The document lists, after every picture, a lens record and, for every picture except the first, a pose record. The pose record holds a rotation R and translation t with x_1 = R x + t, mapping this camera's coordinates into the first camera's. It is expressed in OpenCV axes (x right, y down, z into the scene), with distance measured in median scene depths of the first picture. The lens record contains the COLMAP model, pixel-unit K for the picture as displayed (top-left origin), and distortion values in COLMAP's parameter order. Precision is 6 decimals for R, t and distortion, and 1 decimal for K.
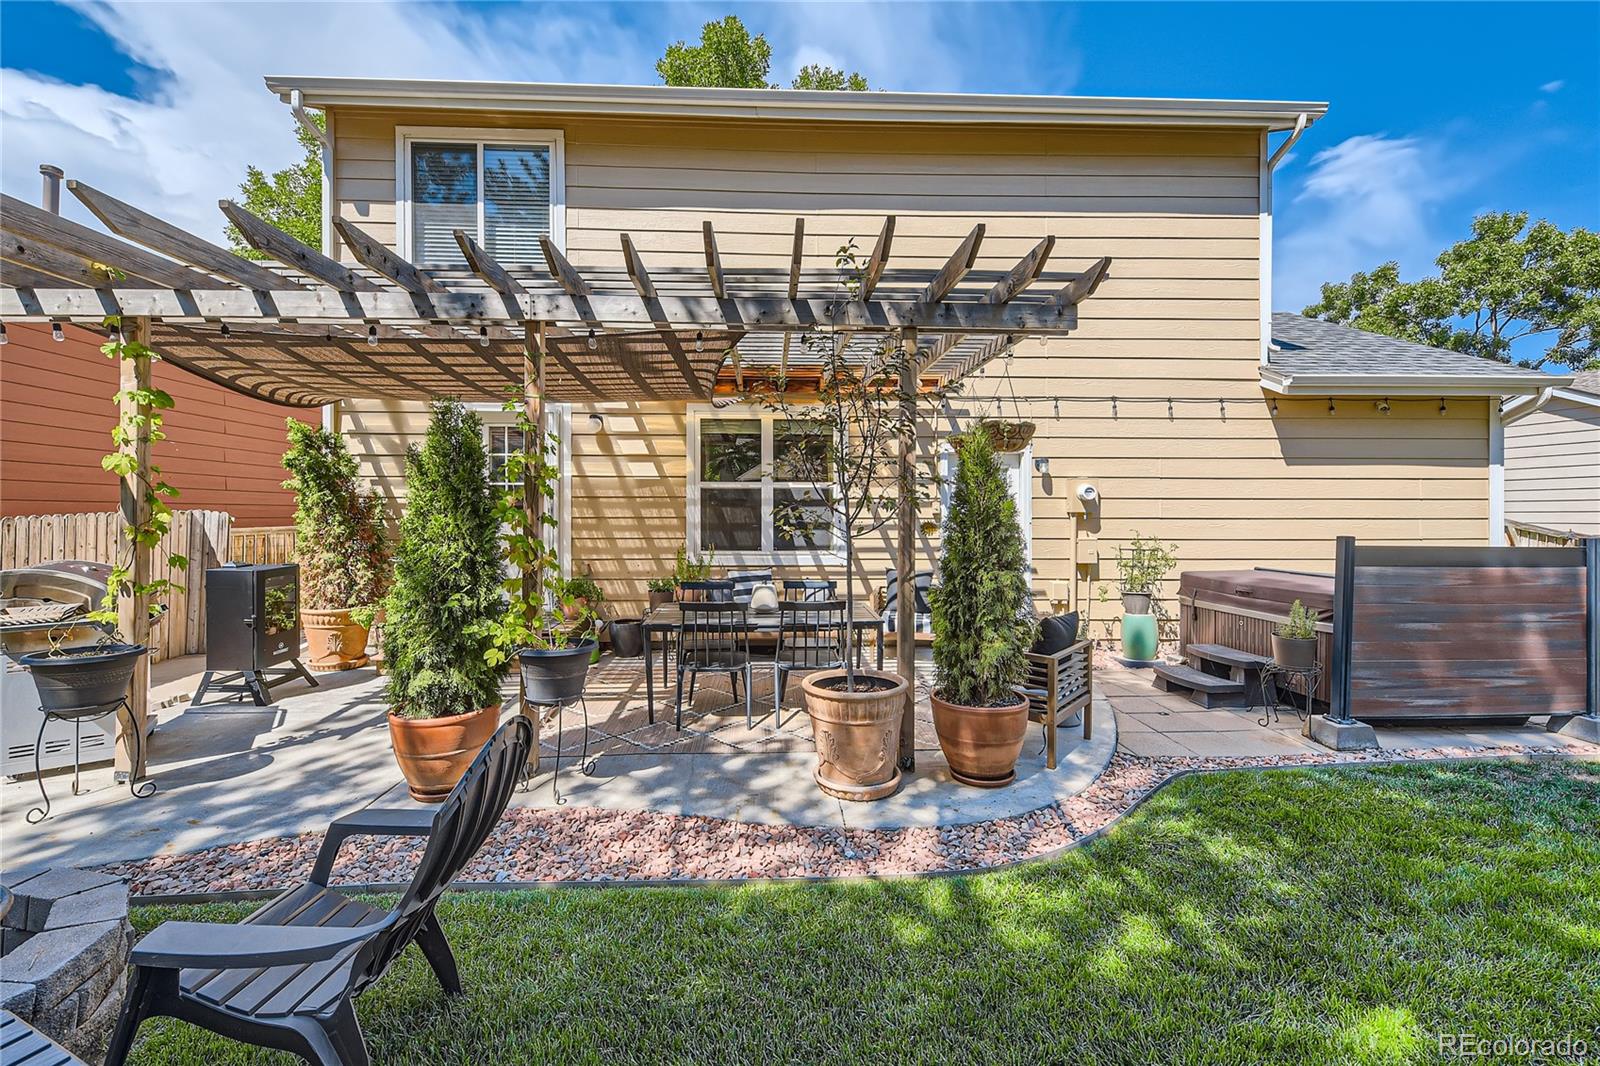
lens RADIAL K [[643.2, 0, 798.0], [0, 643.2, 519.3], [0, 0, 1]] dist [0.016303, -0.005173]
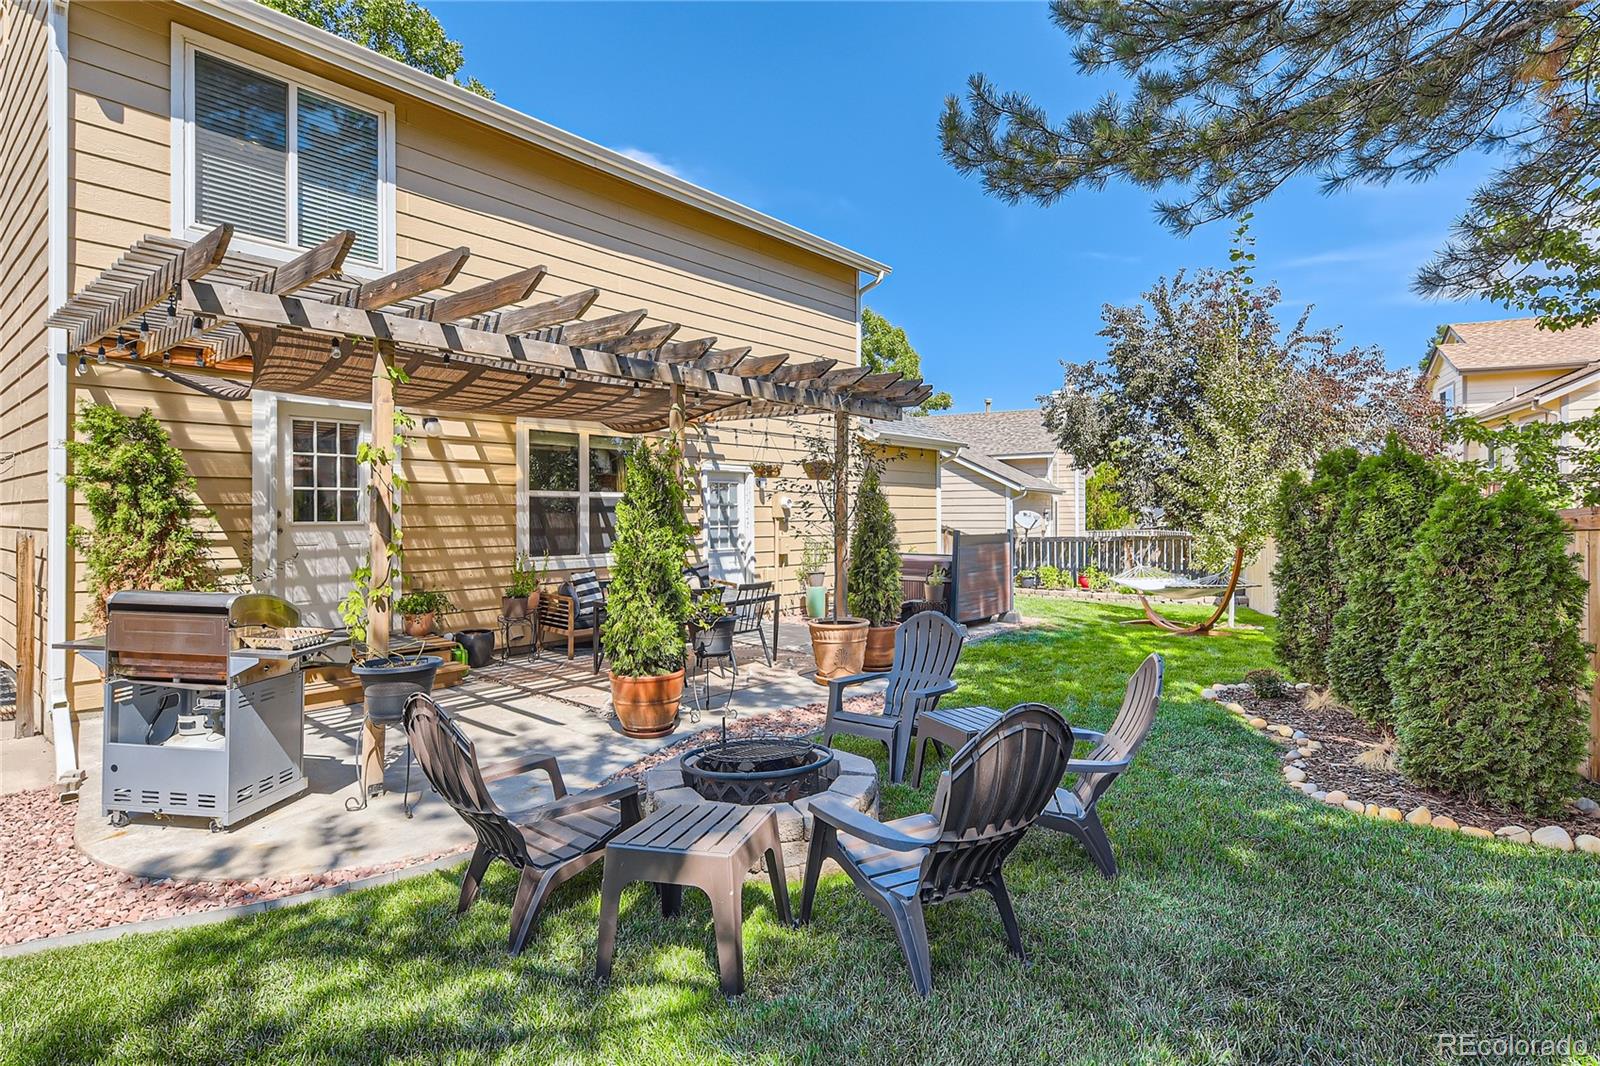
lens RADIAL K [[778.6, 0, 791.4], [0, 778.6, 516.0], [0, 0, 1]] dist [0.001146, 0.000041]
pose [[0.687747, -0.004732, 0.725935, -0.769894], [0.006997, 0.999976, -0.000111, -0.013245], [-0.725917, 0.005156, 0.687763, -0.164844]]
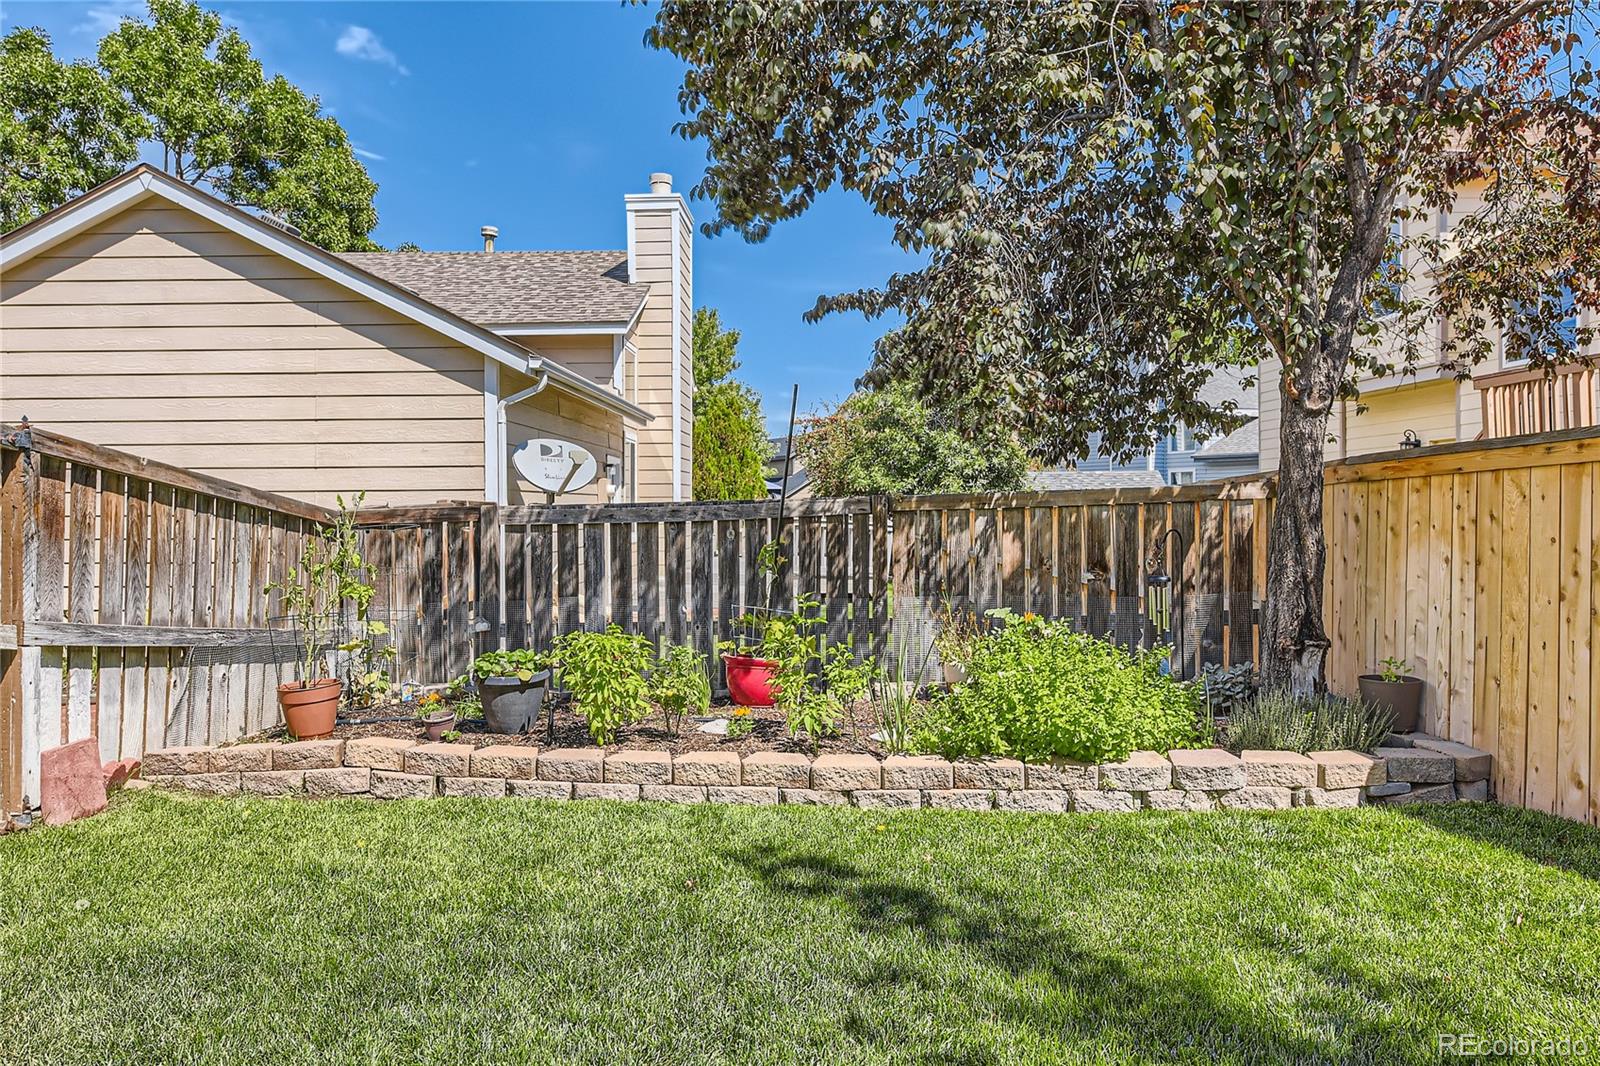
lens RADIAL K [[1036.5, 0, 832.1], [0, 1036.5, 516.5], [0, 0, 1]] dist [-0.002363, -0.000238]
pose [[0.234636, -0.009014, 0.972042, 1.037944], [0.003695, 0.999958, 0.008381, 0.073749], [-0.972076, 0.001625, 0.234659, 0.675581]]
